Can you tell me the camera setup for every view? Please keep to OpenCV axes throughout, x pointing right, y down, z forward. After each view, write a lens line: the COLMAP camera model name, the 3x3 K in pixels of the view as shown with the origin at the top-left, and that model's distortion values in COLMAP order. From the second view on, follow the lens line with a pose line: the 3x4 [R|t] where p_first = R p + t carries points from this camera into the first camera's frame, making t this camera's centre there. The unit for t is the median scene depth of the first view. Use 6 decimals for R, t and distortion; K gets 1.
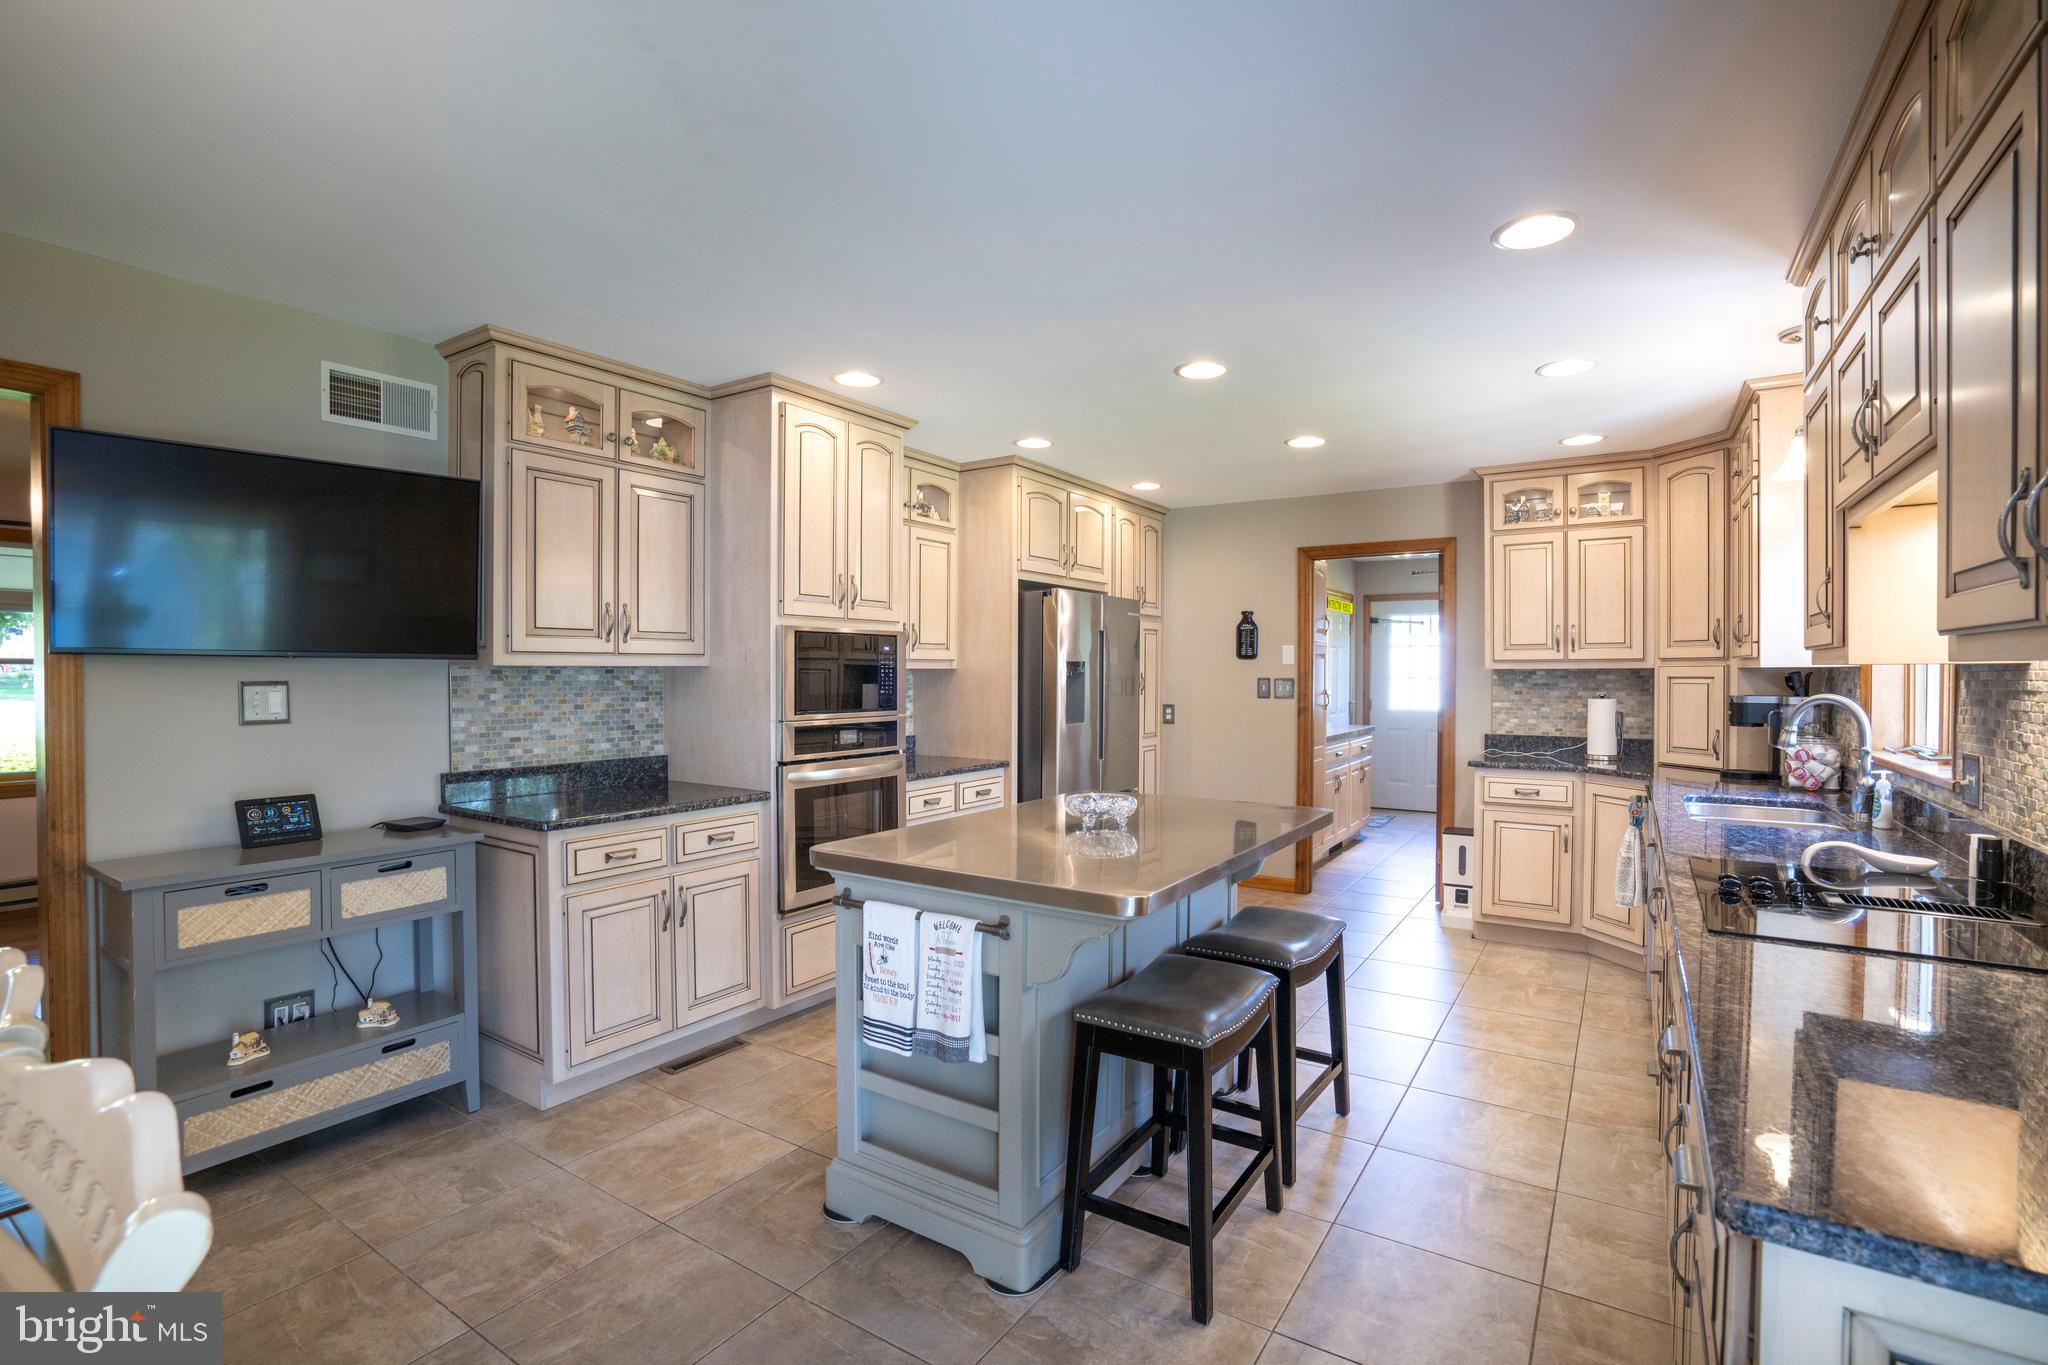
lens RADIAL K [[938.5, 0, 1024.0], [0, 938.5, 682.5], [0, 0, 1]] dist [-0.061947, 0.020478]
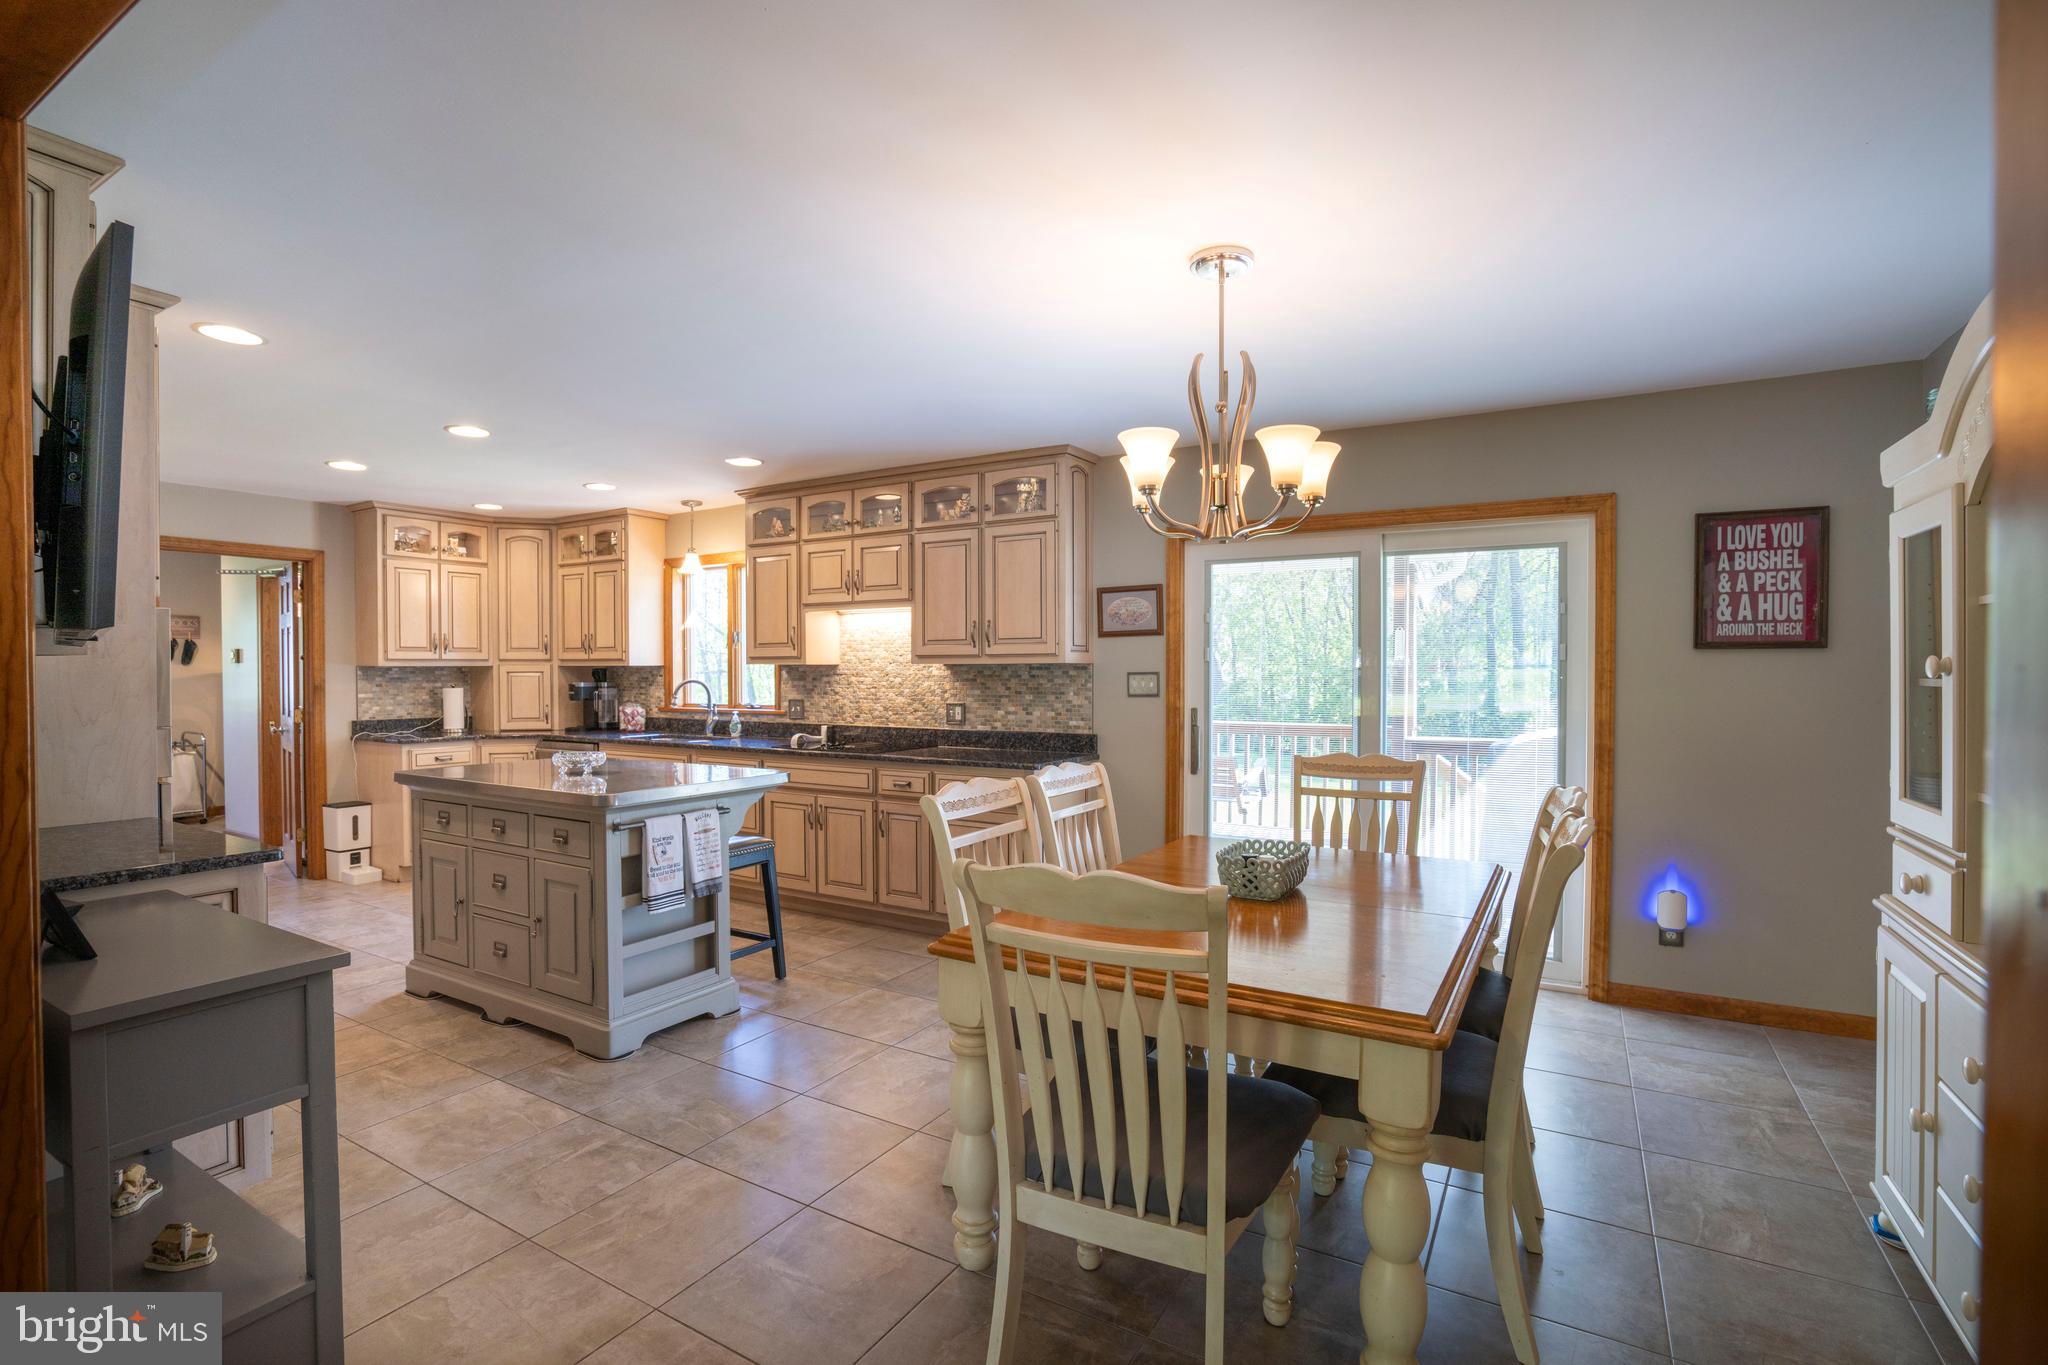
lens RADIAL K [[938.5, 0, 1024.0], [0, 938.5, 682.5], [0, 0, 1]] dist [-0.061947, 0.020478]
pose [[-0.060263, -0.013107, 0.998096, -0.831718], [0.012218, 0.999829, 0.013867, 0.000690], [-0.998108, 0.013030, -0.060092, 0.238704]]
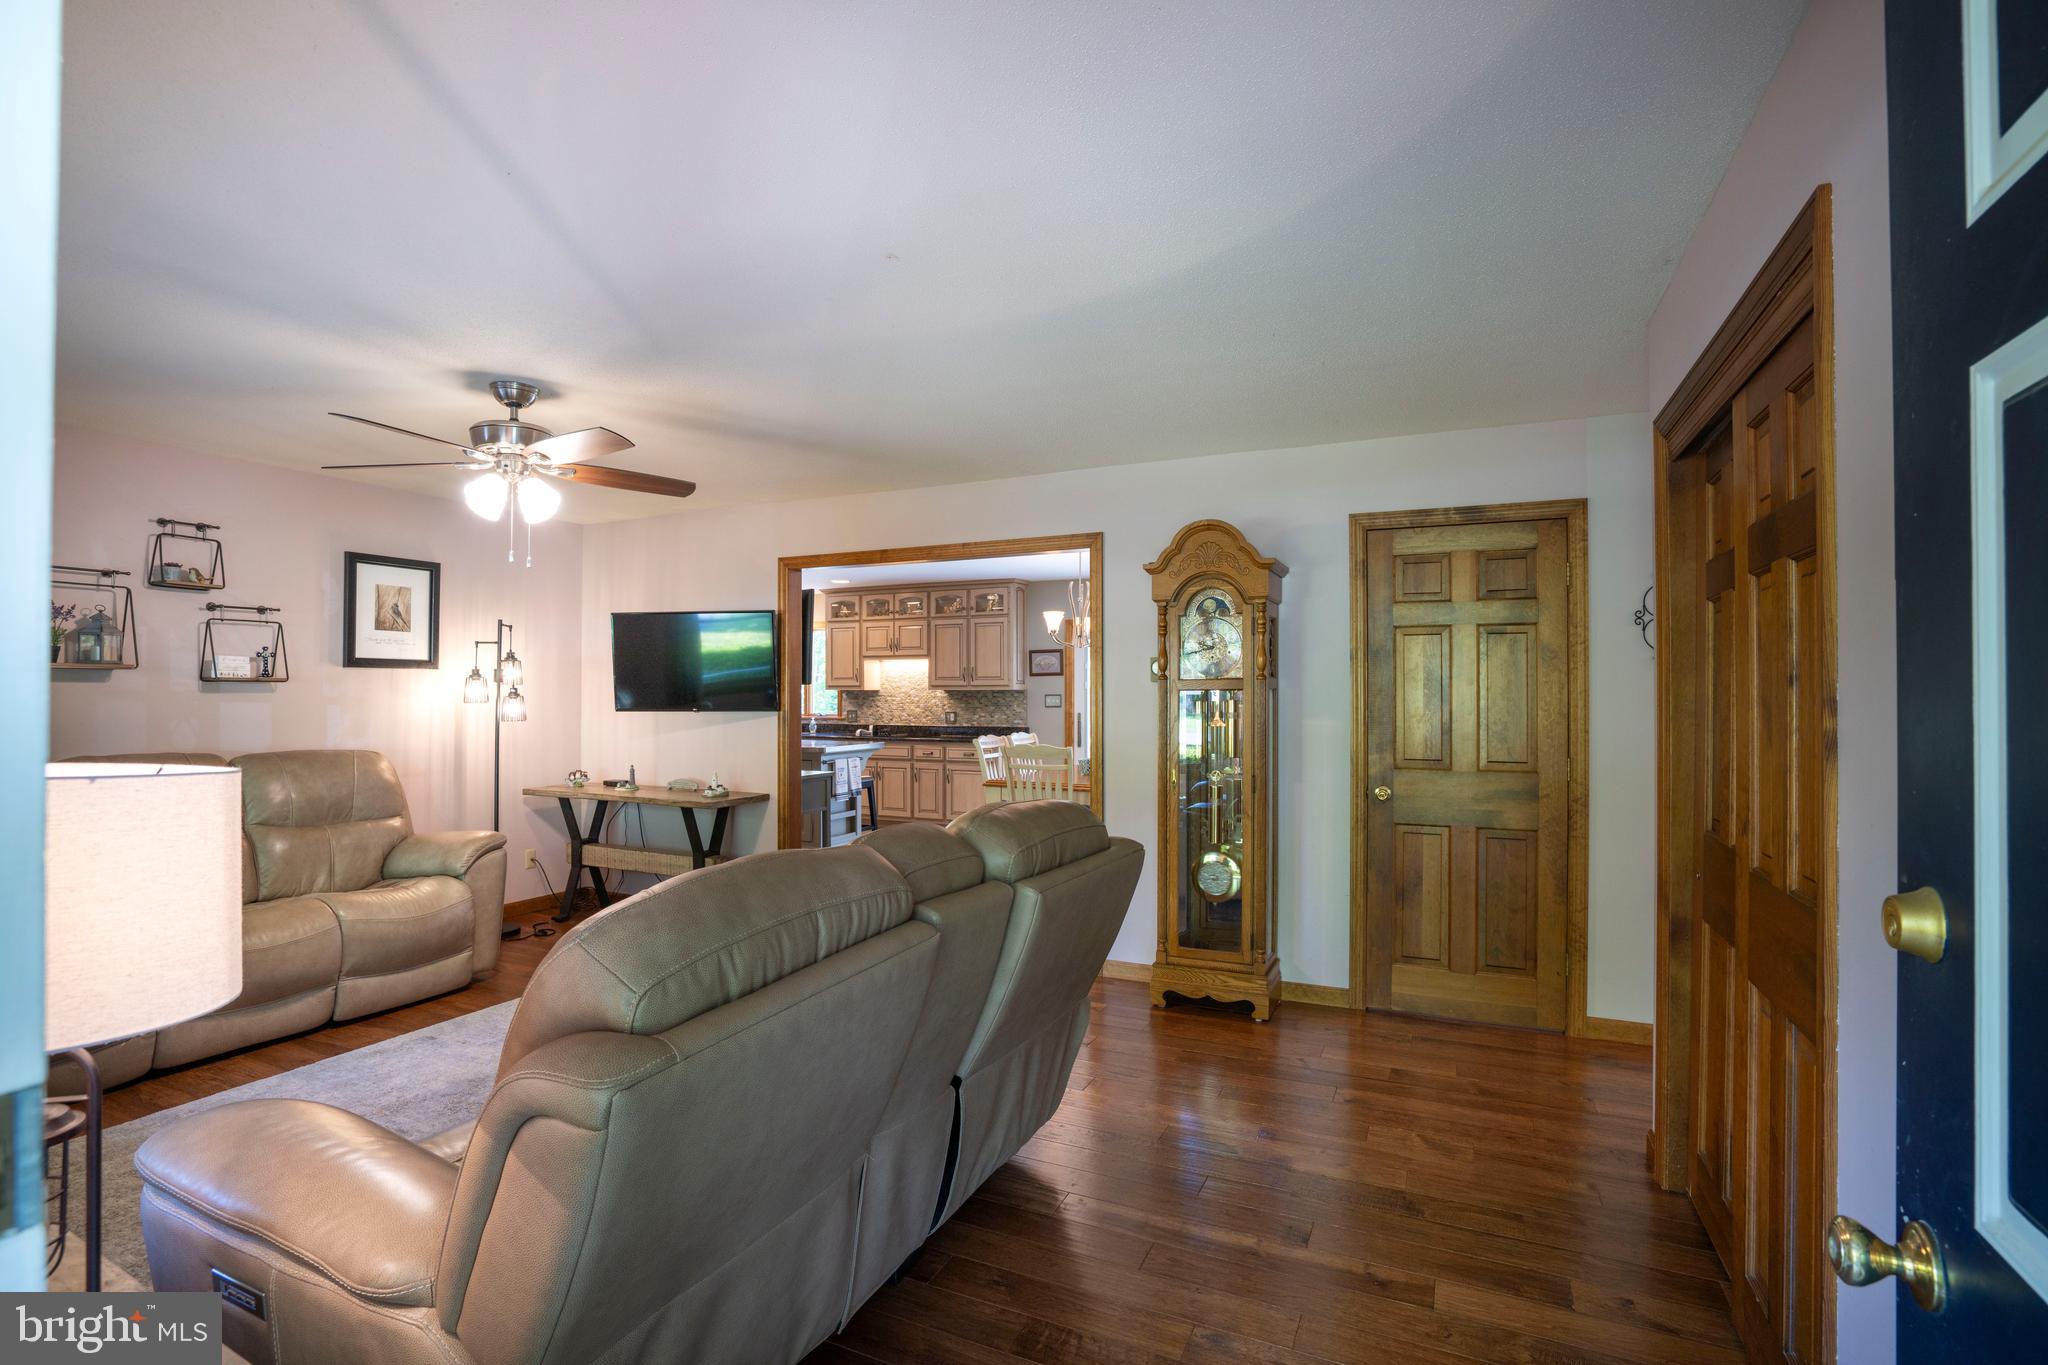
lens RADIAL K [[938.5, 0, 1024.0], [0, 938.5, 682.5], [0, 0, 1]] dist [-0.061947, 0.020478]
pose [[-0.148573, 0.009857, 0.988852, -1.799282], [0.012304, 0.999891, -0.008118, -0.005058], [-0.988825, 0.010960, -0.148678, 0.407692]]
